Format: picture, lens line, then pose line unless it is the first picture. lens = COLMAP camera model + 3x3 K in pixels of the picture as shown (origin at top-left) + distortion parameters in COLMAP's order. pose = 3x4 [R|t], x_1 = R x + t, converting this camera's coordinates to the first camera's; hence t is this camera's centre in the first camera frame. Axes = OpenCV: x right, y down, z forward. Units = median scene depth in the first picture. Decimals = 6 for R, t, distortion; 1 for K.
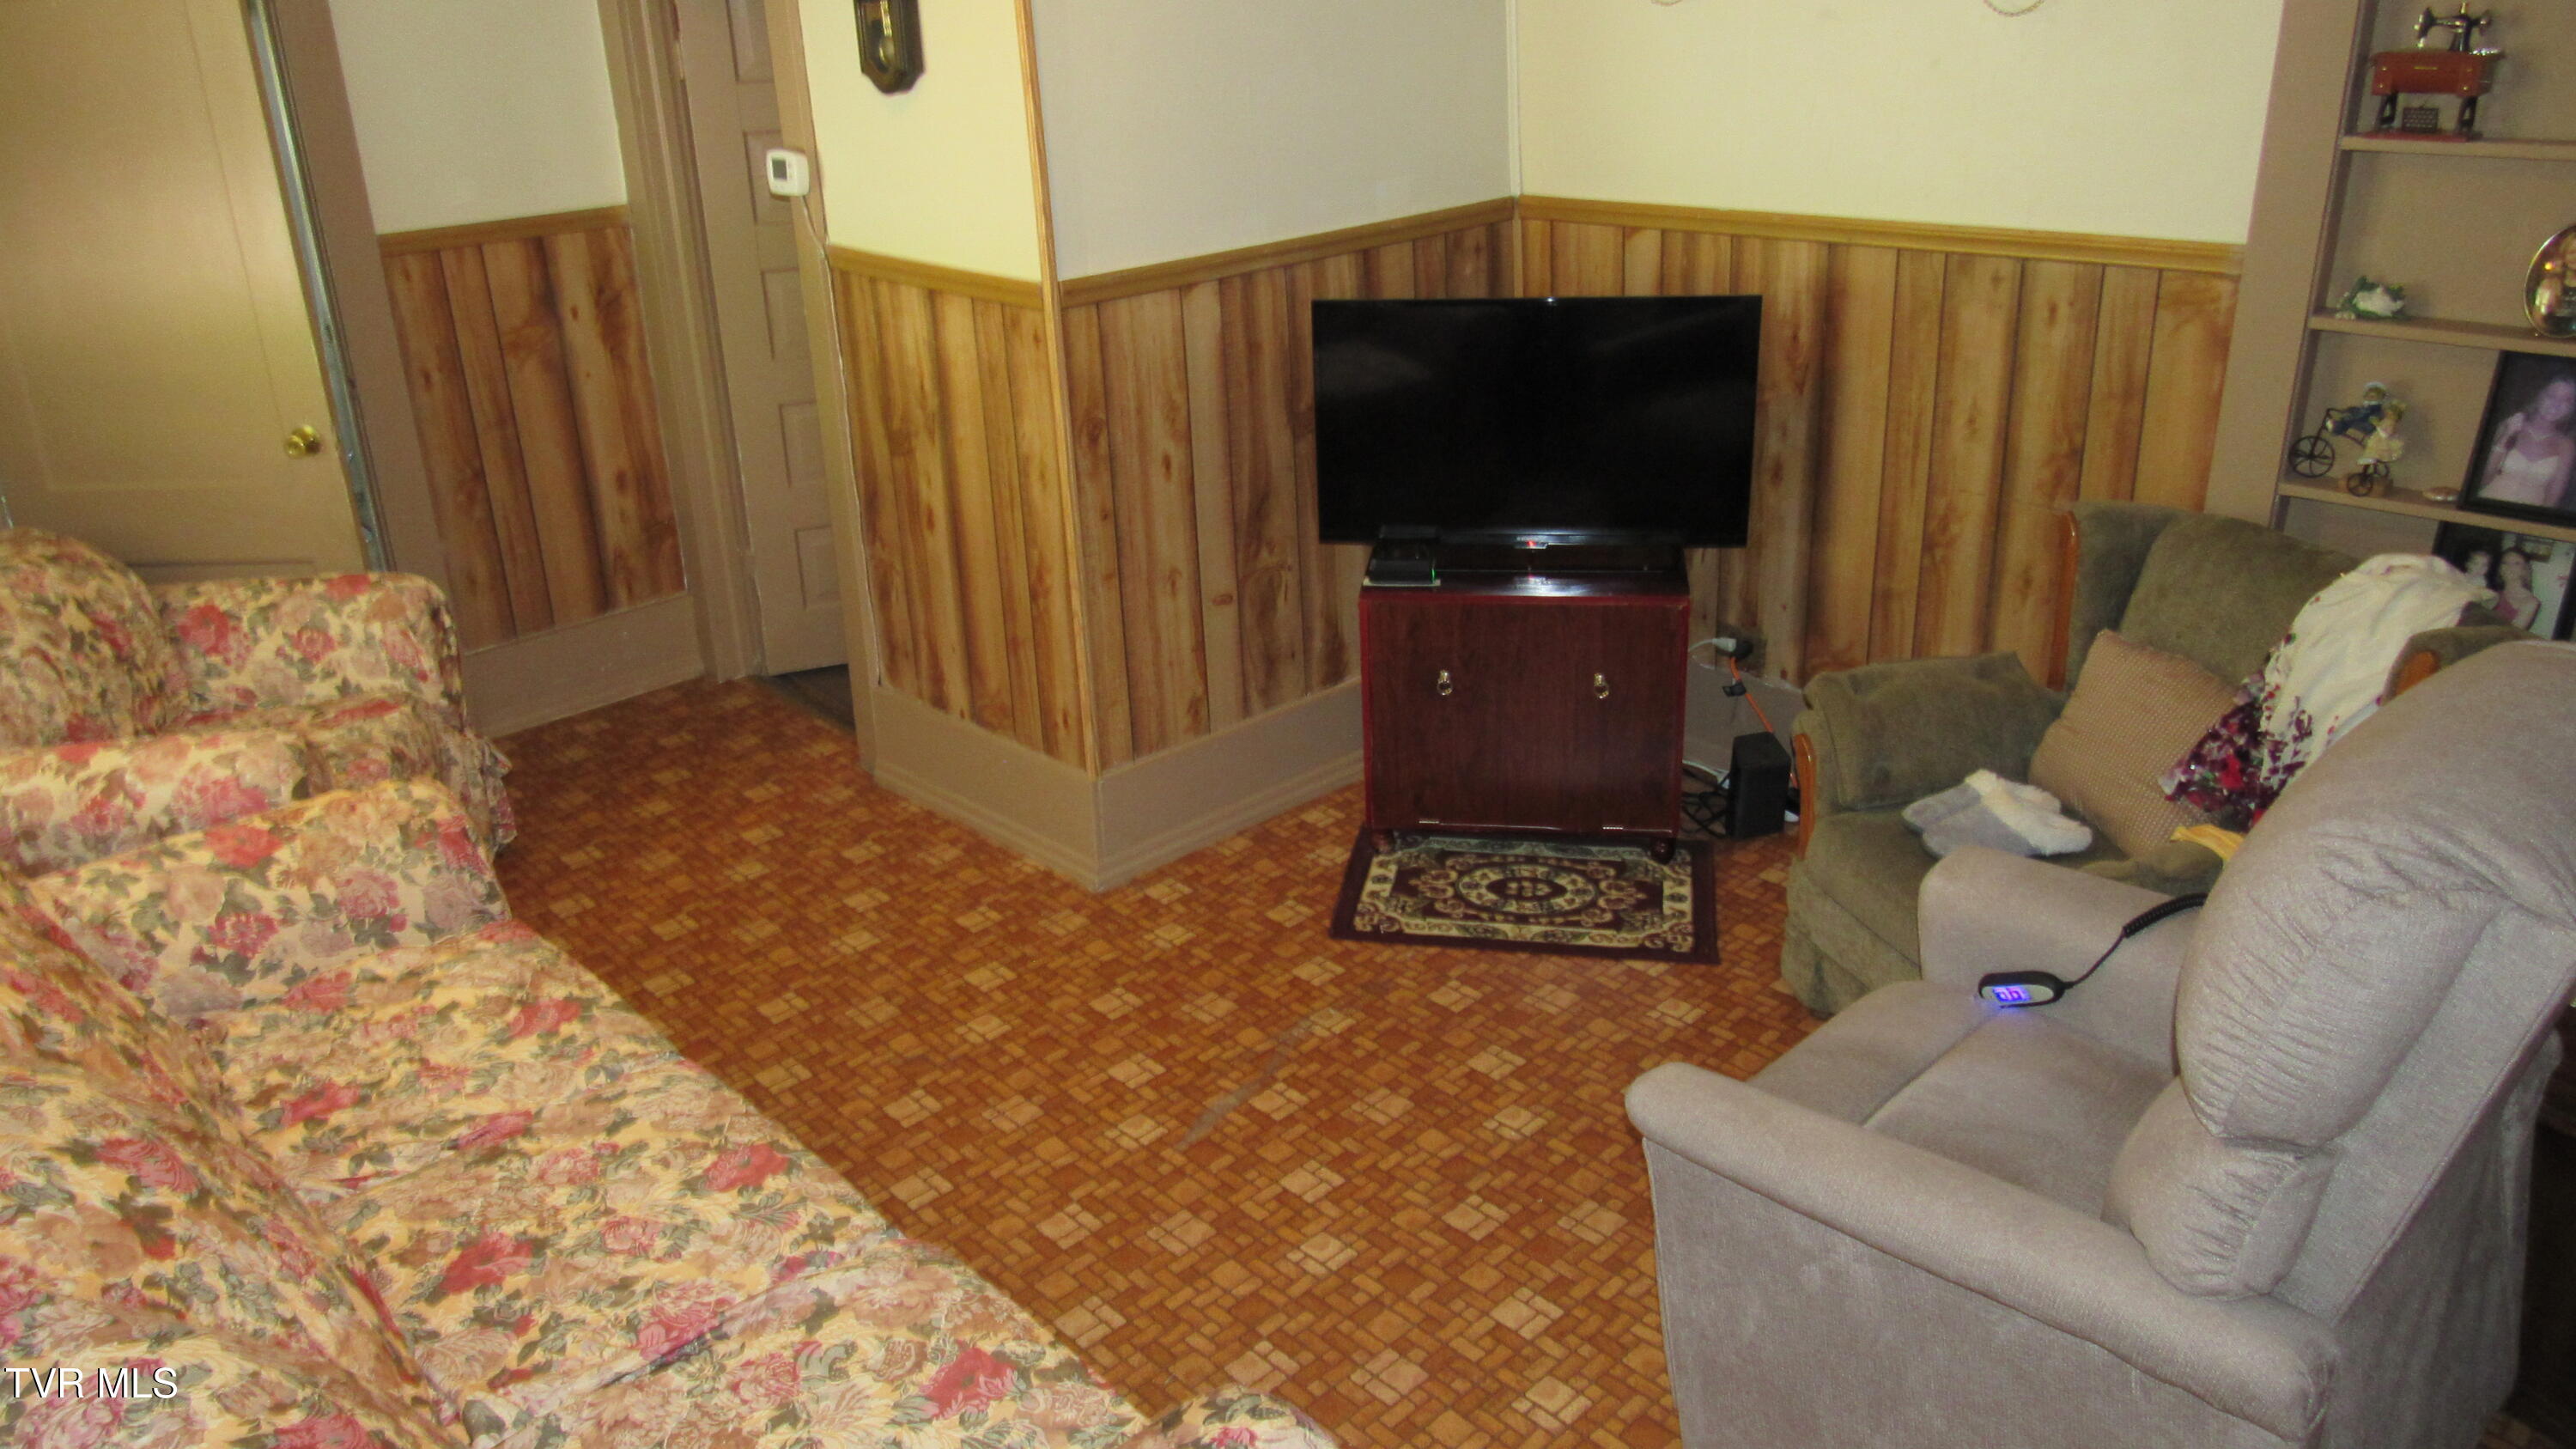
lens RADIAL K [[1863.1, 0, 1289.2], [0, 1863.1, 723.0], [0, 0, 1]] dist [-0.020253, 0.002416]
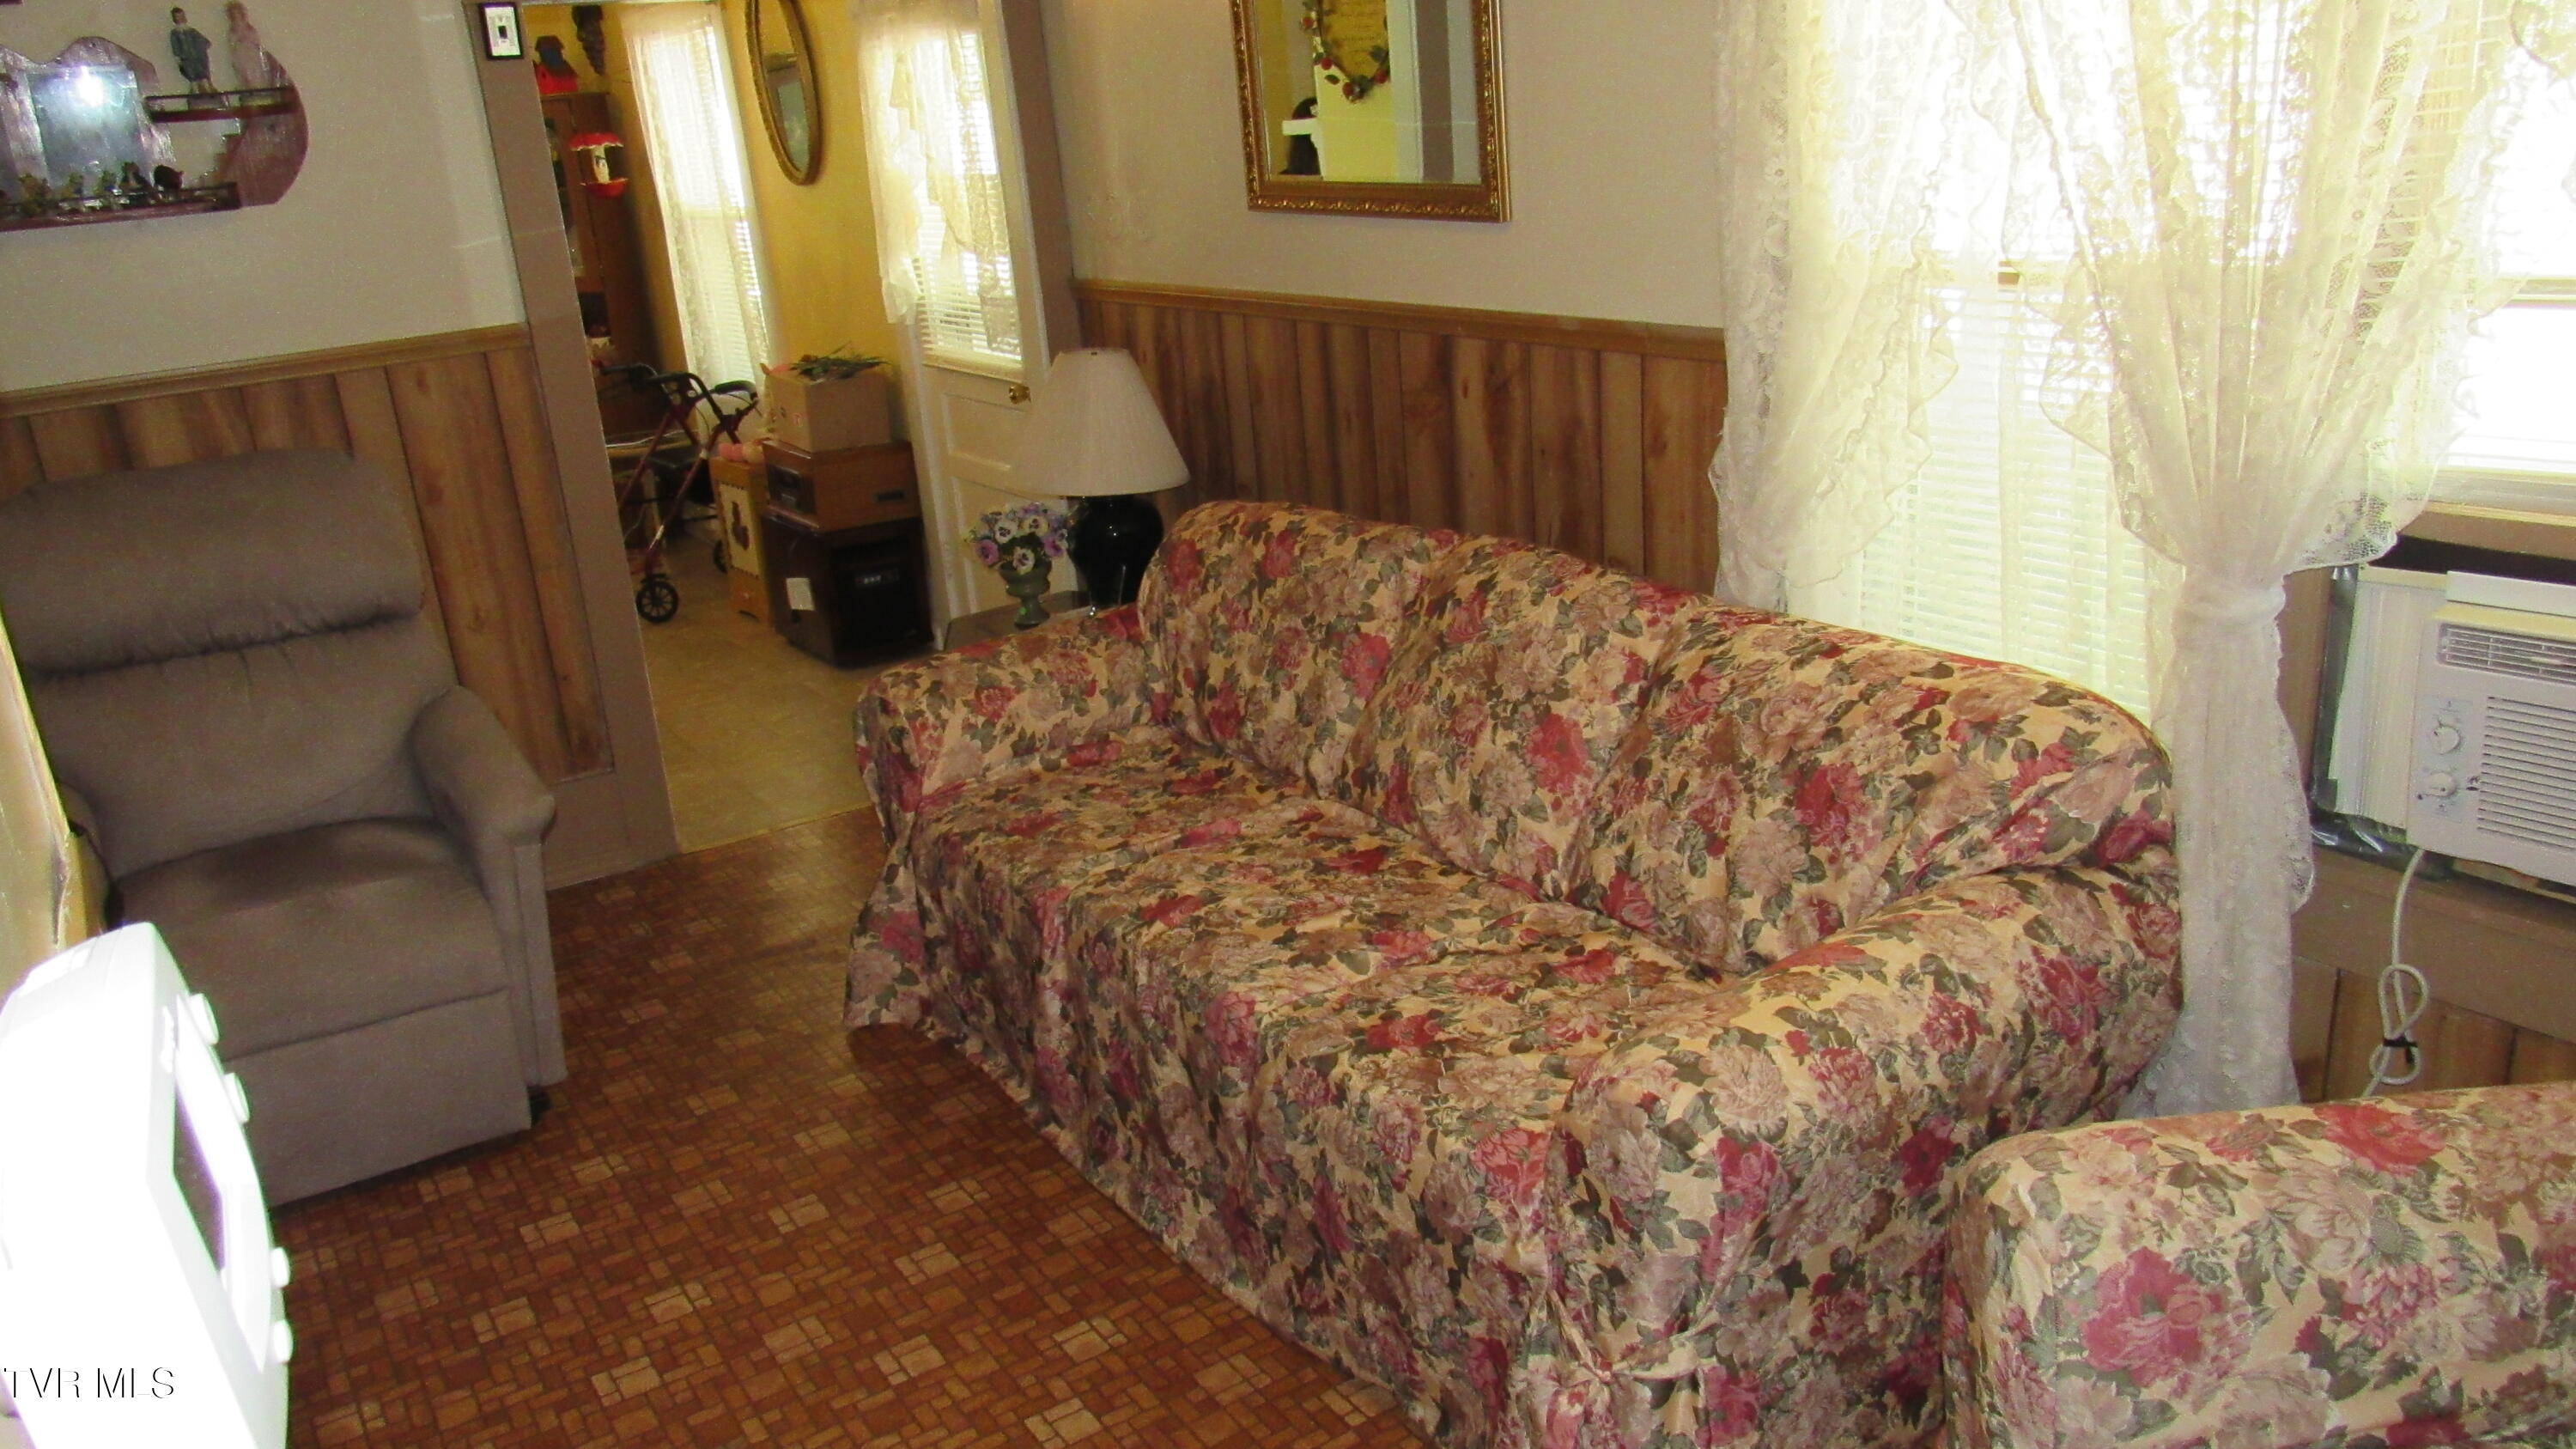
lens RADIAL K [[1863.1, 0, 1289.5], [0, 1863.1, 723.8], [0, 0, 1]] dist [-0.020253, 0.002416]
pose [[-0.980518, 0.047651, 0.190564, -0.571426], [0.162399, 0.742417, 0.649956, -0.596295], [-0.110507, 0.668241, -0.735692, 1.705376]]
